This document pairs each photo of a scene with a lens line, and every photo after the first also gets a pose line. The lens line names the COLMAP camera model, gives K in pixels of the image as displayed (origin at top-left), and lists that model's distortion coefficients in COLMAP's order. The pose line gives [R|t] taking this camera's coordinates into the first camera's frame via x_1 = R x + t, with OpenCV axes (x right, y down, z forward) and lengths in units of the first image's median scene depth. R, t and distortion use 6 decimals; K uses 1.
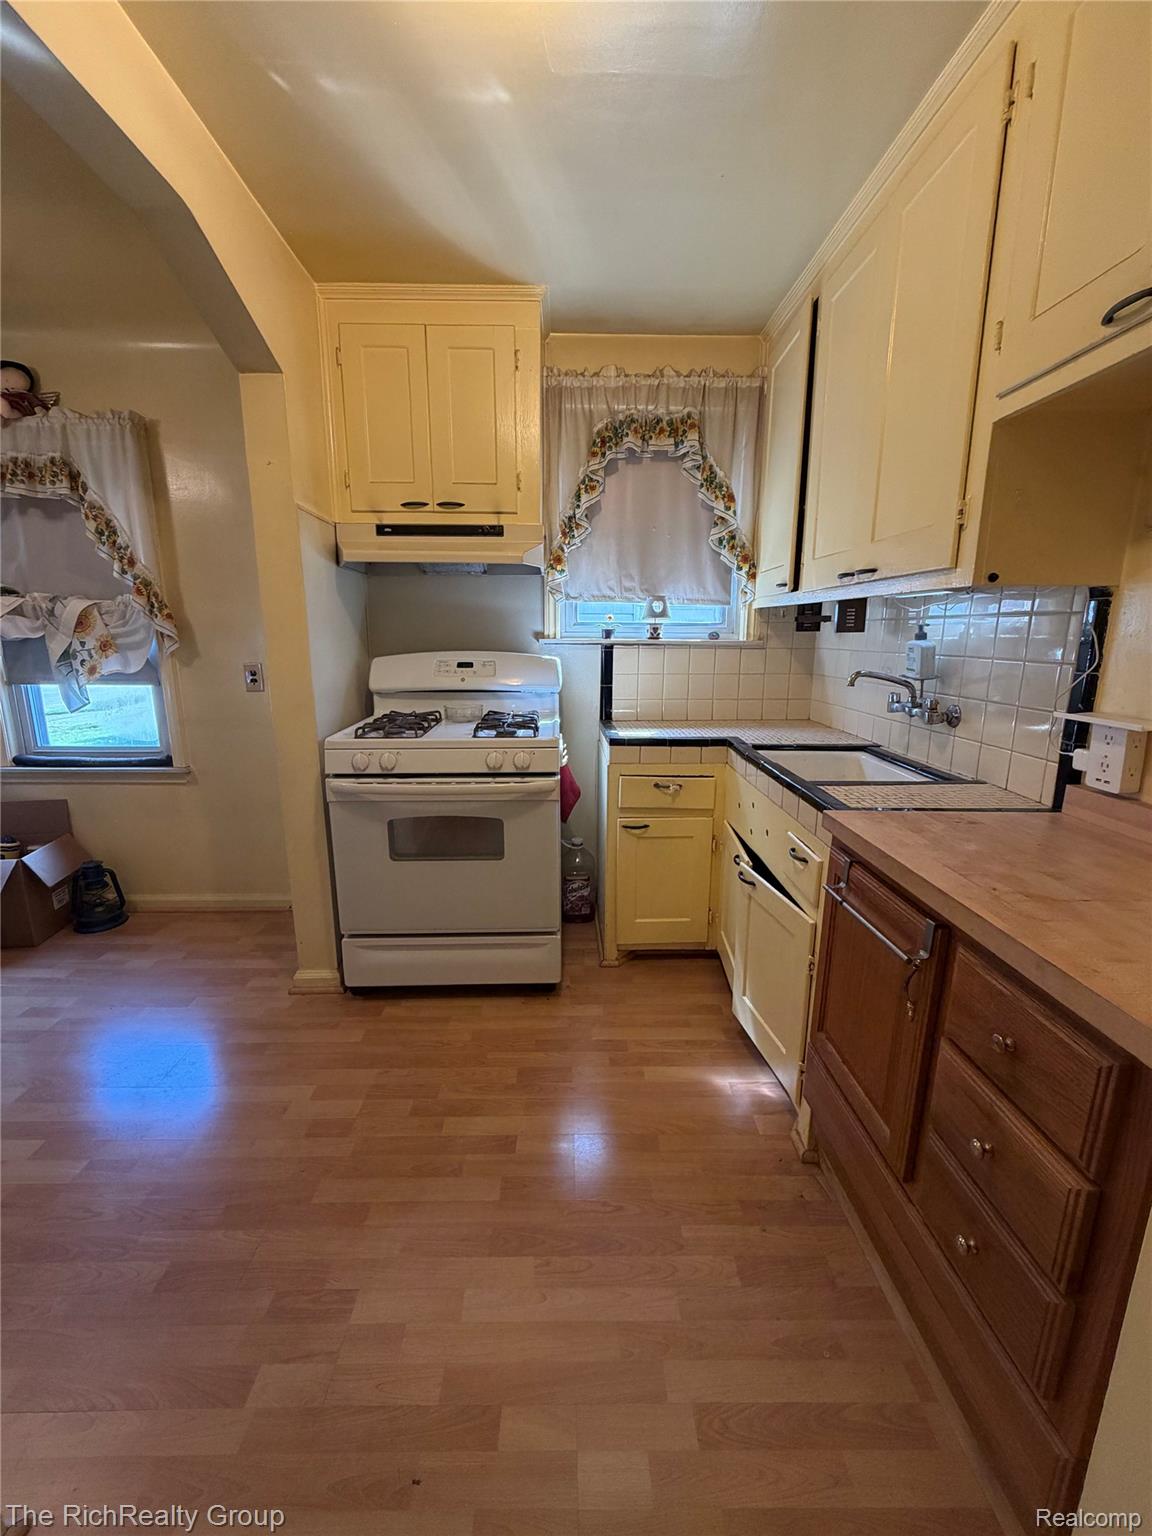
lens RADIAL K [[611.1, 0, 569.0], [0, 611.1, 766.5], [0, 0, 1]] dist [0.002285, 0.000668]
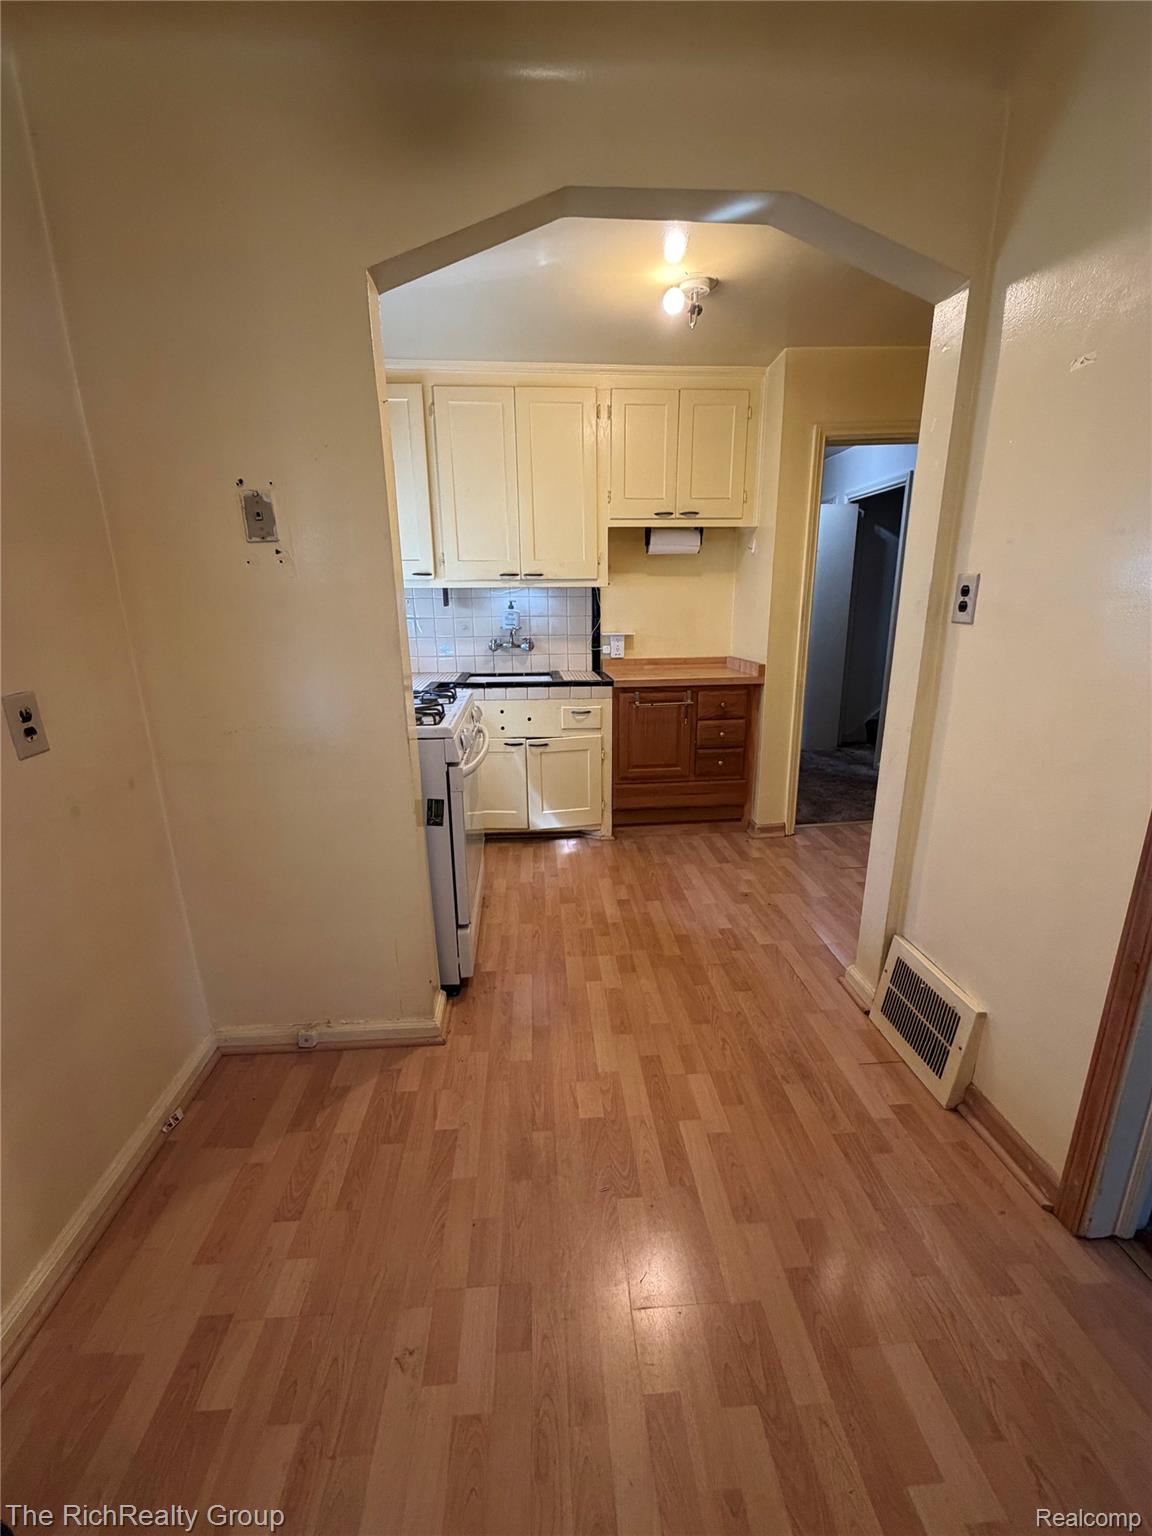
lens RADIAL K [[611.1, 0, 573.3], [0, 611.1, 766.9], [0, 0, 1]] dist [0.002285, 0.000668]
pose [[-0.052030, -0.266887, 0.962322, -1.402419], [0.224602, 0.935812, 0.271679, -0.211952], [-0.973061, 0.230275, 0.011253, 0.863026]]
